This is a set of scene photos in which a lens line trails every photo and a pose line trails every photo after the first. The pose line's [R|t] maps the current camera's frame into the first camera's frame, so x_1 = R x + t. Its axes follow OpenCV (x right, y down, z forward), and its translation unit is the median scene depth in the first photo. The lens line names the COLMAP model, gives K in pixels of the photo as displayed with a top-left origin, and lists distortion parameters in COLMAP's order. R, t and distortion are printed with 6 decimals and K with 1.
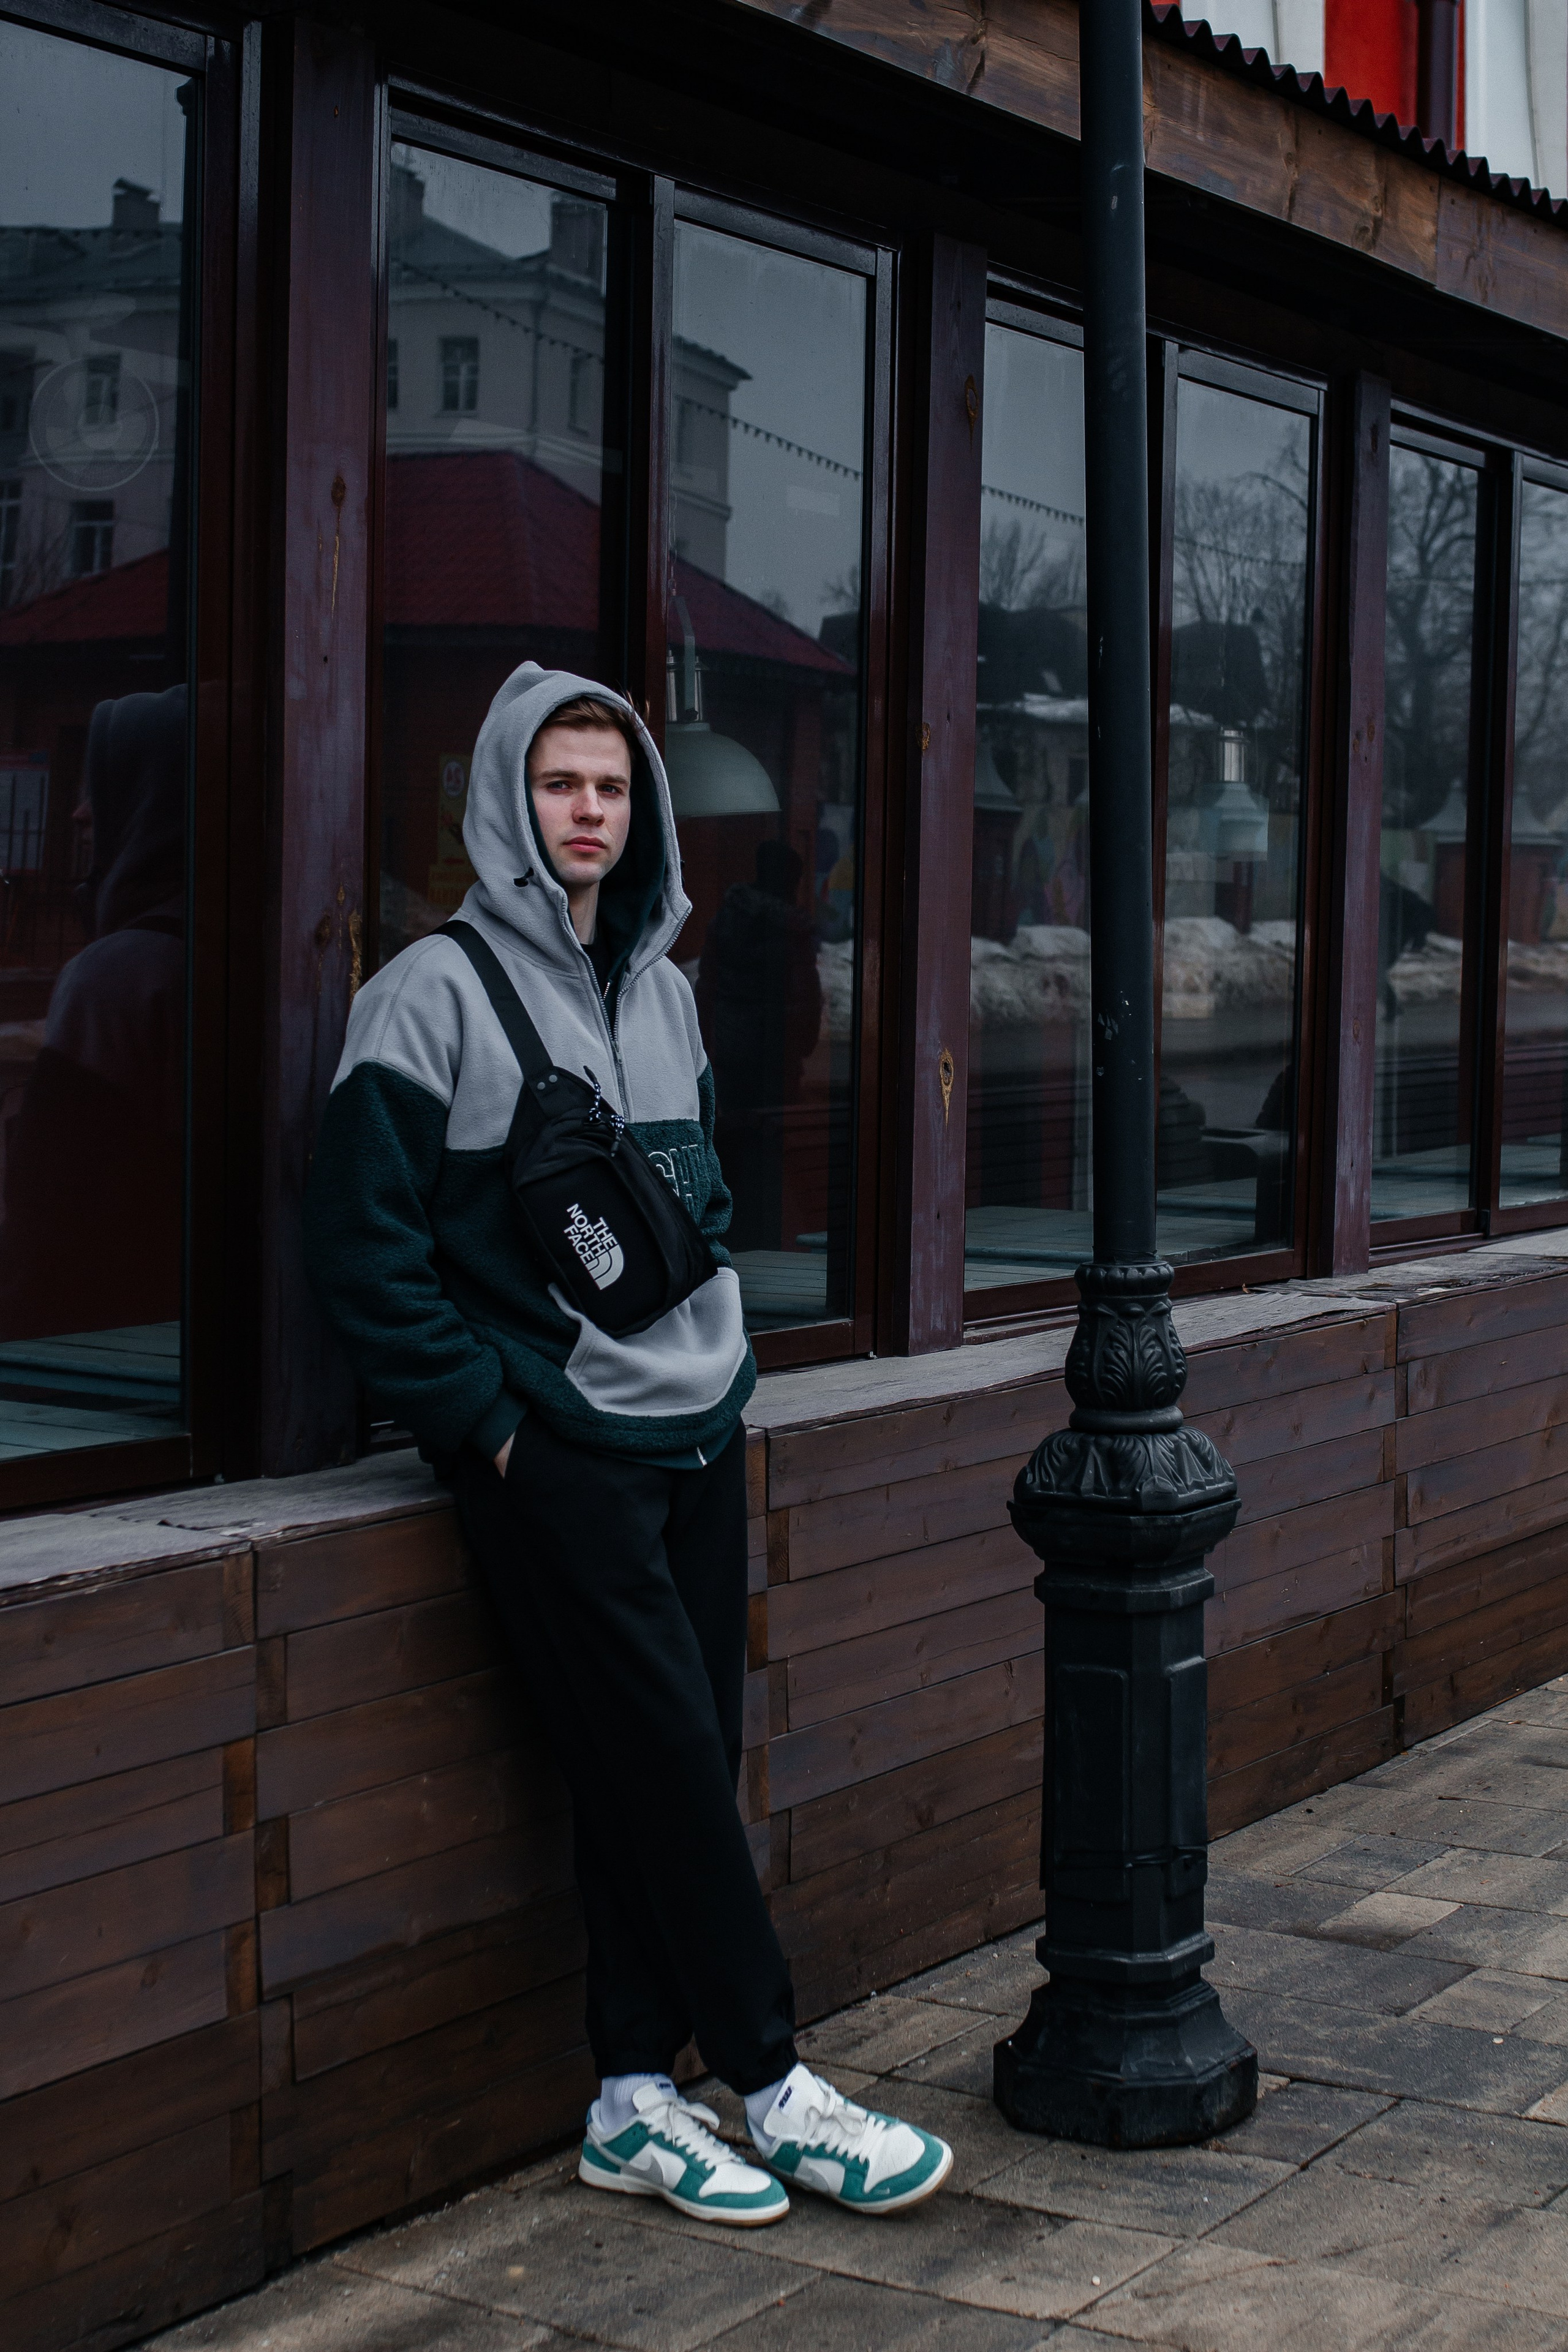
lens RADIAL K [[3605.4, 0, 784.0], [0, 3605.4, 1176.0], [0, 0, 1]] dist [-0.050601, -0.017829]
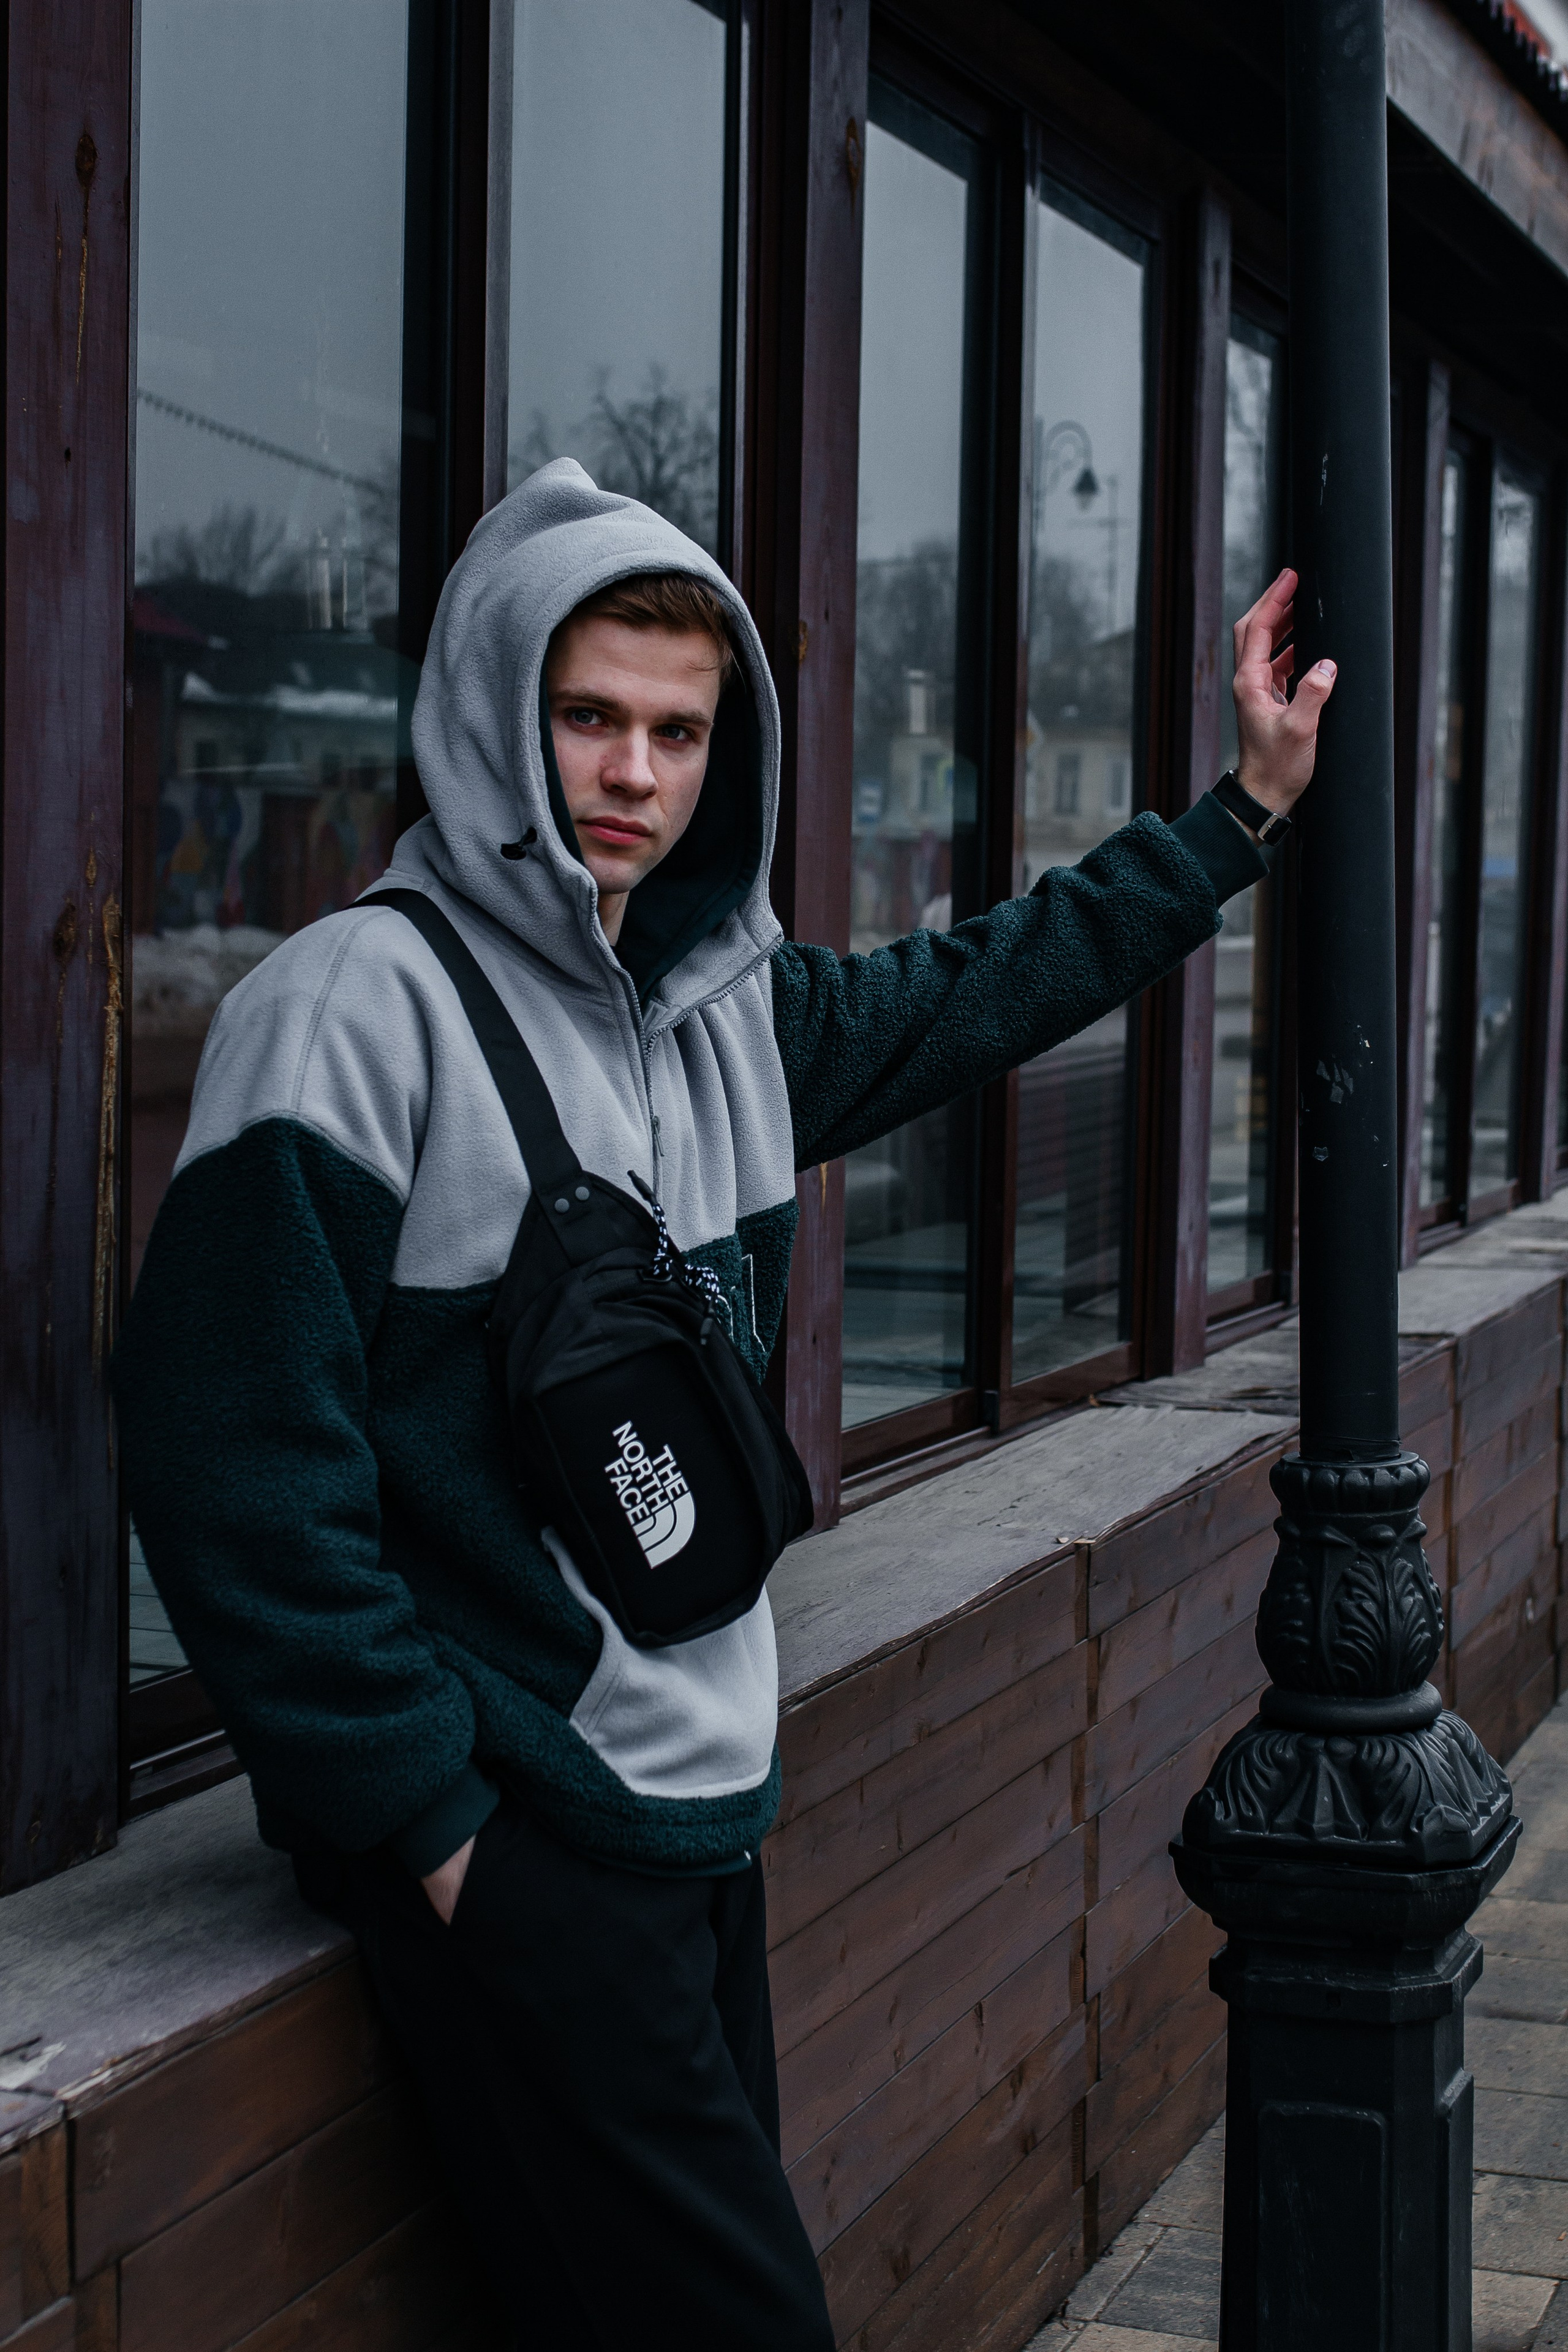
lens RADIAL K [[3605.4, 0, 784.0], [0, 3605.4, 1176.0], [0, 0, 1]] dist [-0.050601, -0.017829]
pose [[0.977944, -0.016651, 0.208200, -0.135002], [0.015936, 0.999860, 0.005113, -0.030325], [-0.208256, -0.001682, 0.978073, 0.416963]]
